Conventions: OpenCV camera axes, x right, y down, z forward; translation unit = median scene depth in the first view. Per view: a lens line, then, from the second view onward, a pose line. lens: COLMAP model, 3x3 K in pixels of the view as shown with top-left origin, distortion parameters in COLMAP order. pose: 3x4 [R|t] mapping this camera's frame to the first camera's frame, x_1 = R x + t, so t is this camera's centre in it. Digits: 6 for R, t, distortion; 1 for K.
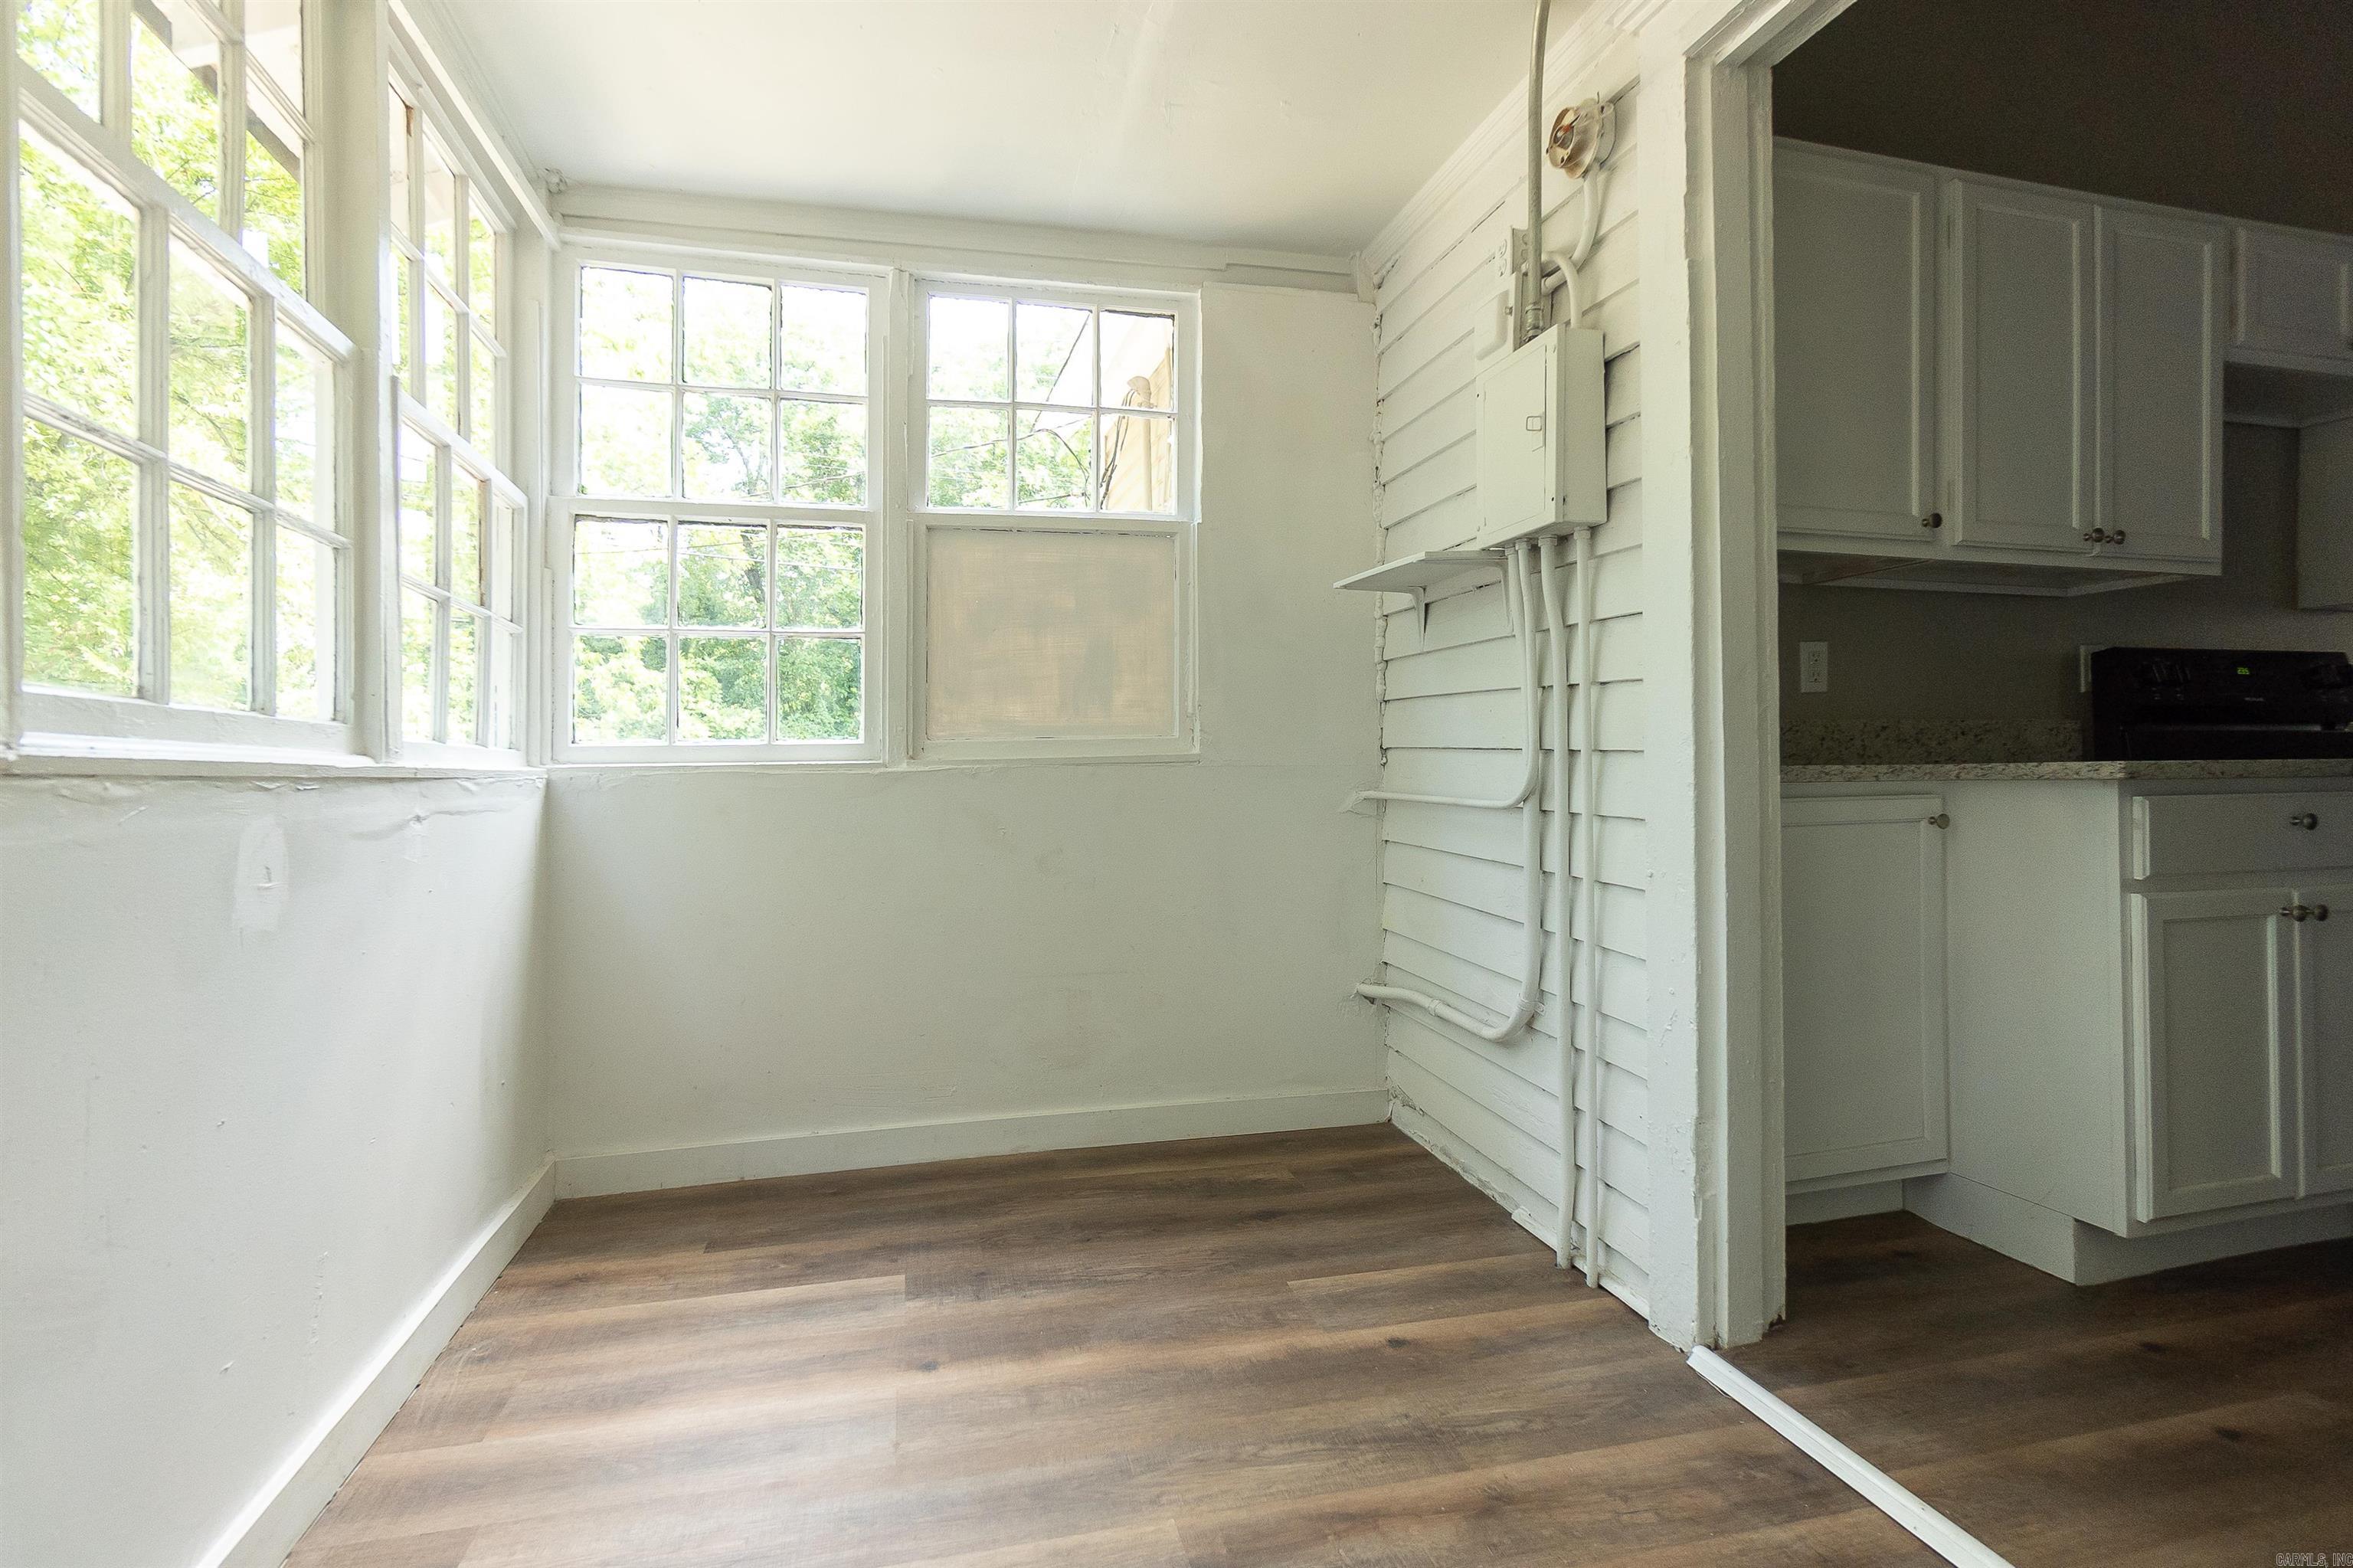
lens RADIAL K [[1054.3, 0, 1166.4], [0, 1054.3, 769.9], [0, 0, 1]] dist [-0.011114, 0.000351]
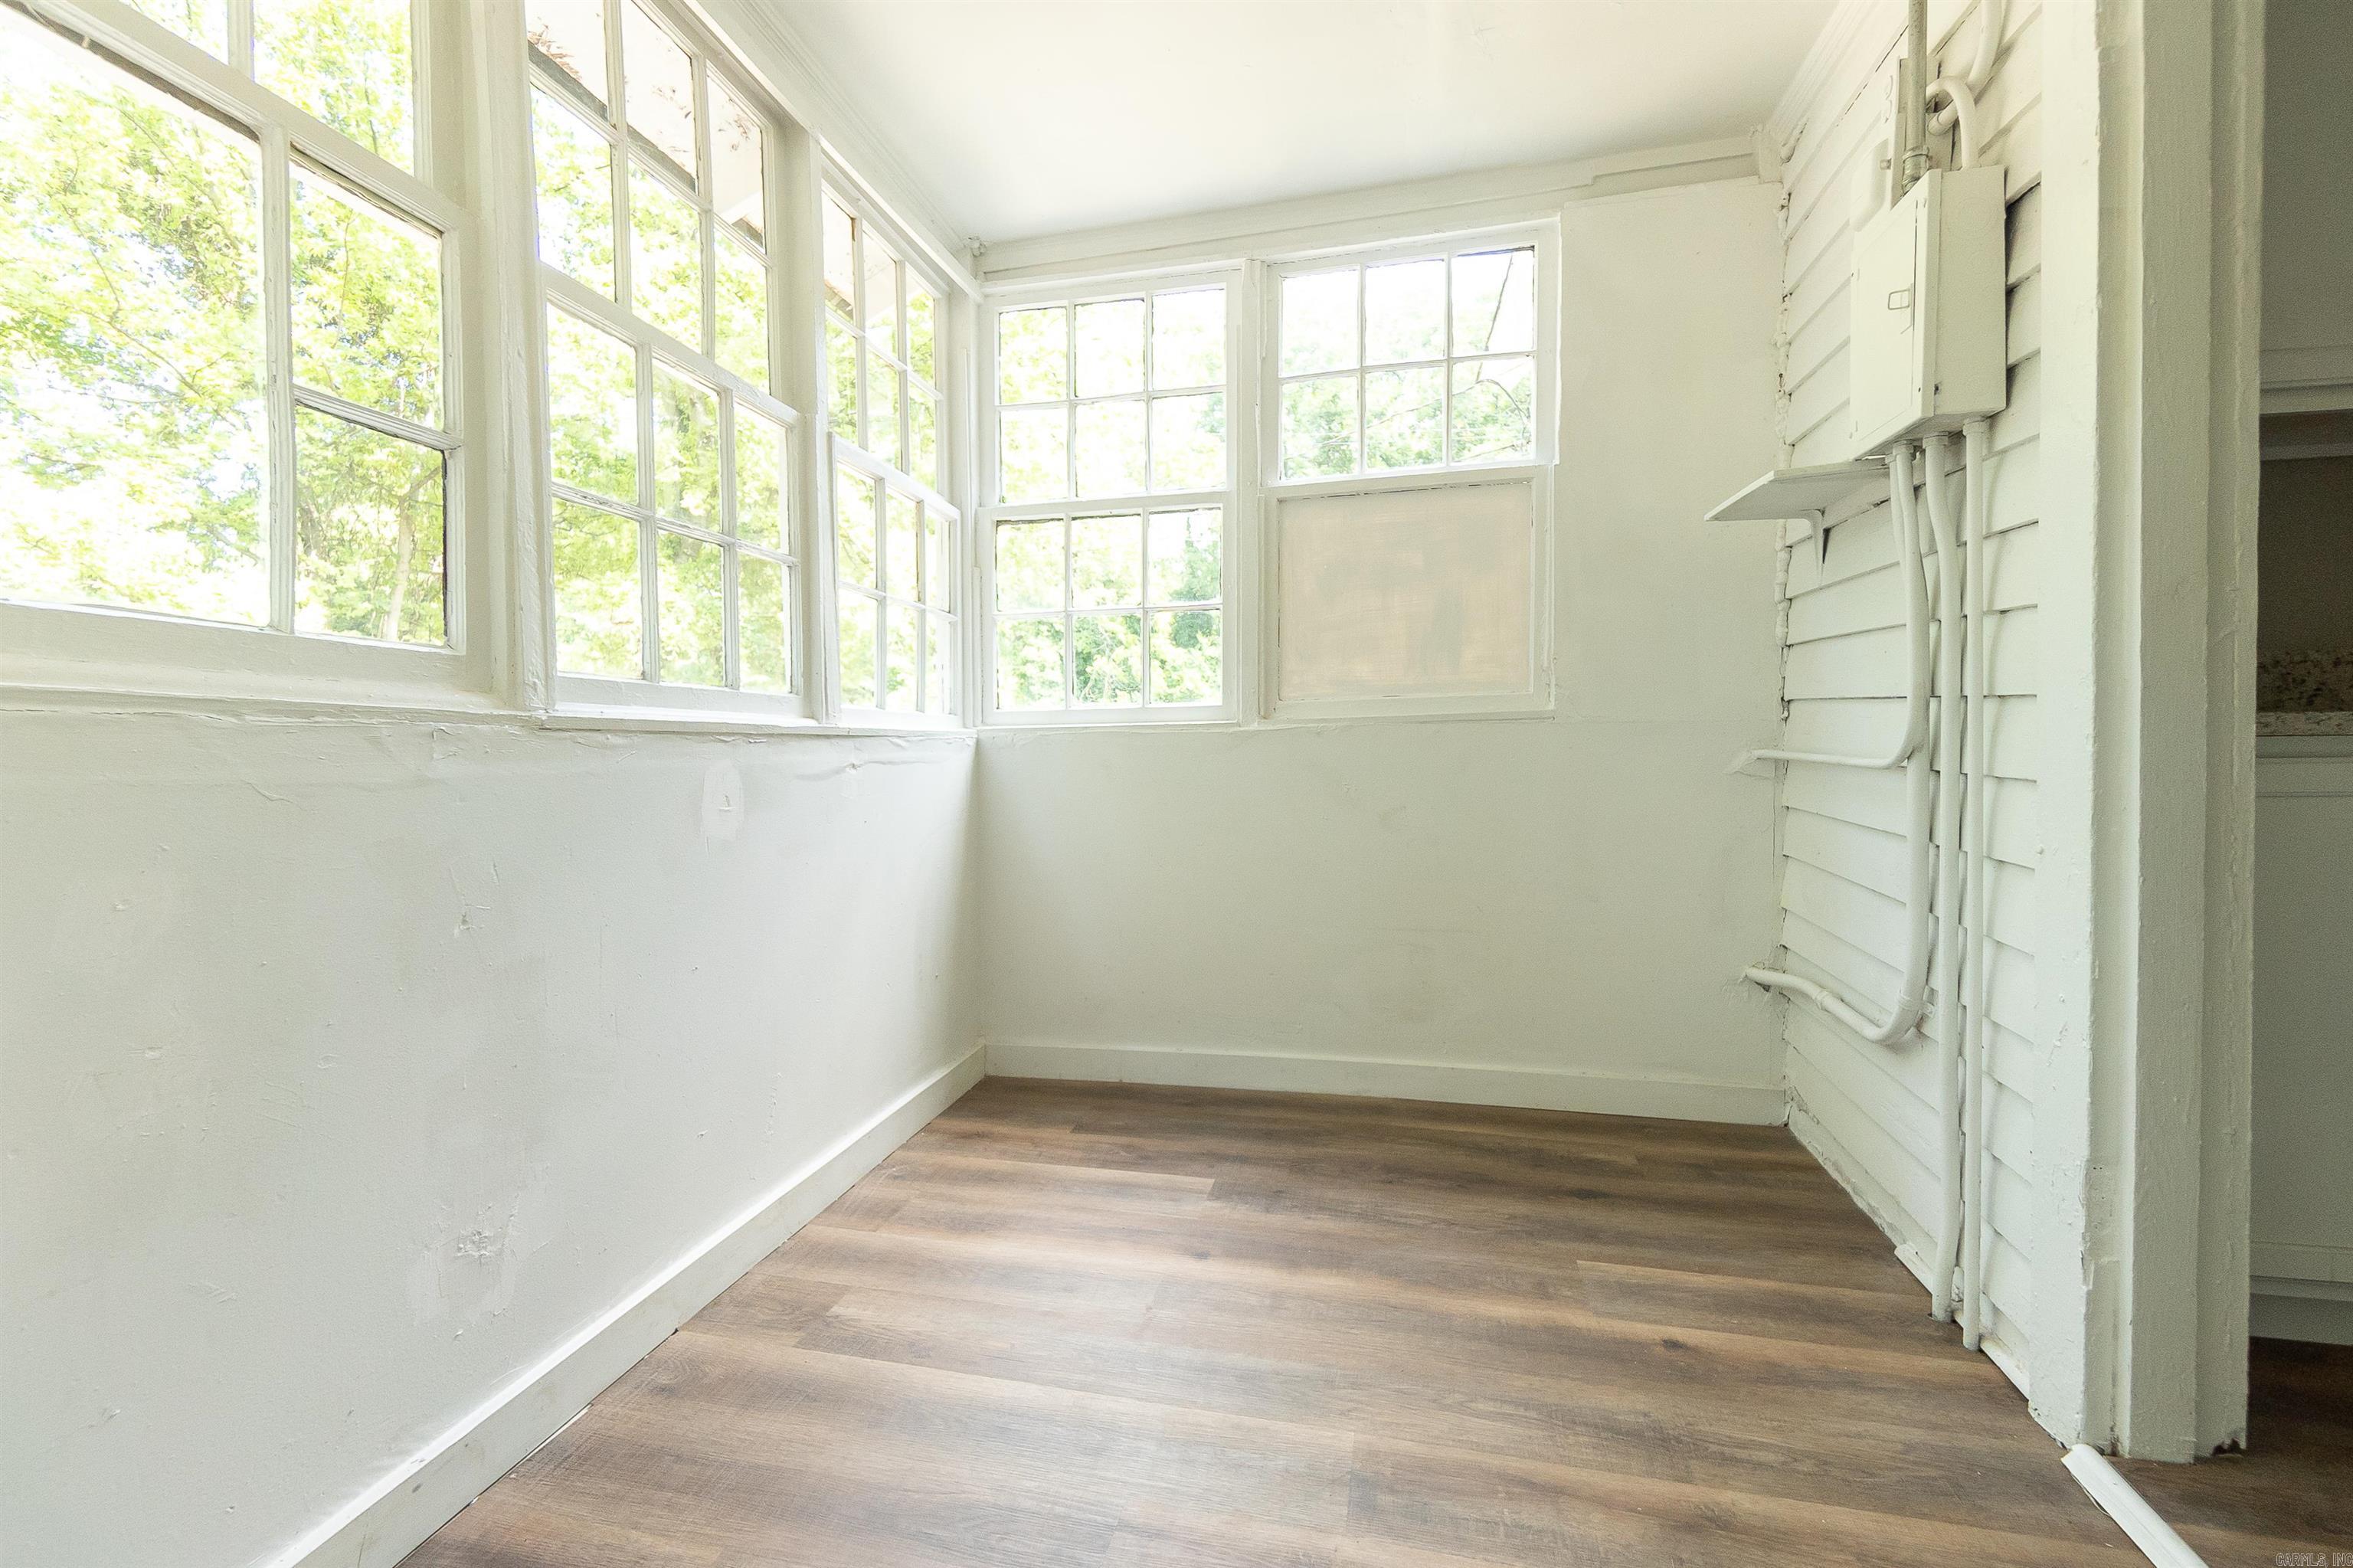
lens RADIAL K [[1049.4, 0, 1173.5], [0, 1049.4, 771.6], [0, 0, 1]] dist [-0.009189, 0.001489]
pose [[0.890584, 0.010745, -0.454692, 0.204098], [0.005060, 0.999425, 0.033528, 0.008999], [0.454791, -0.032160, 0.890018, 0.001904]]
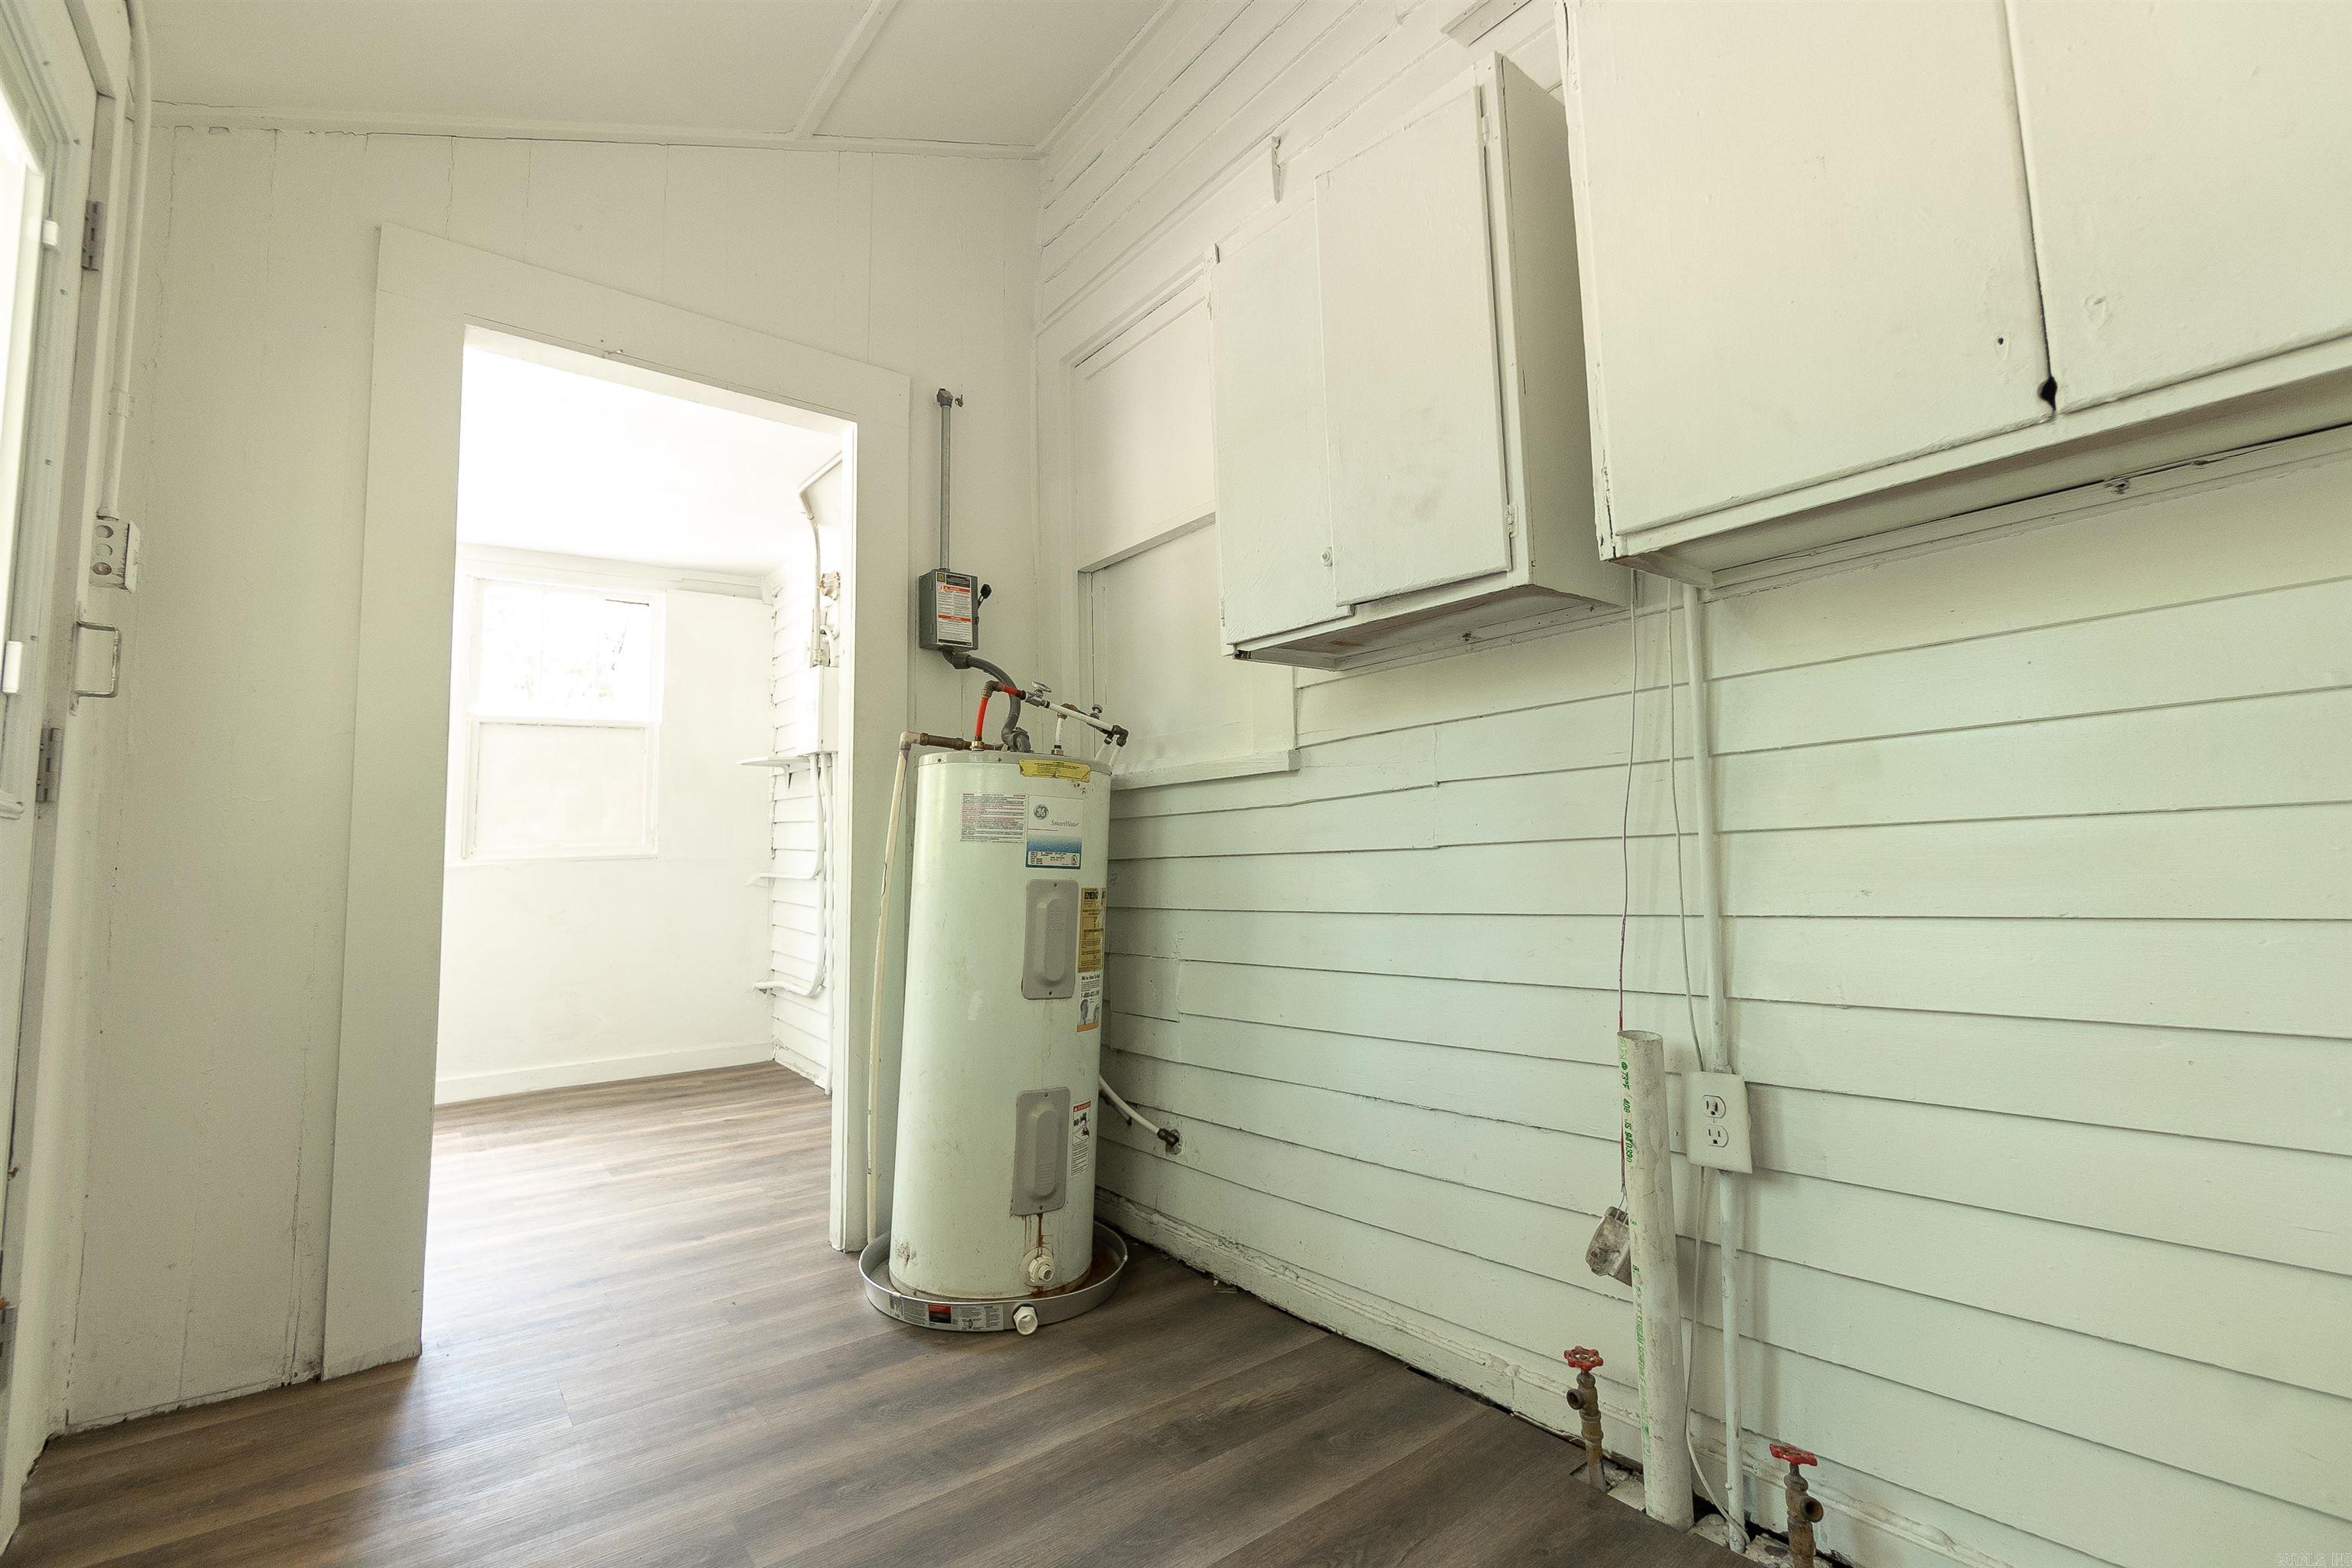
lens RADIAL K [[1048.9, 0, 1173.0], [0, 1048.9, 771.6], [0, 0, 1]] dist [-0.009189, 0.001489]
pose [[0.917539, 0.016751, 0.397292, 0.163395], [0.015659, 0.996815, -0.078193, -0.002088], [-0.397336, 0.077966, 0.914355, -1.234613]]
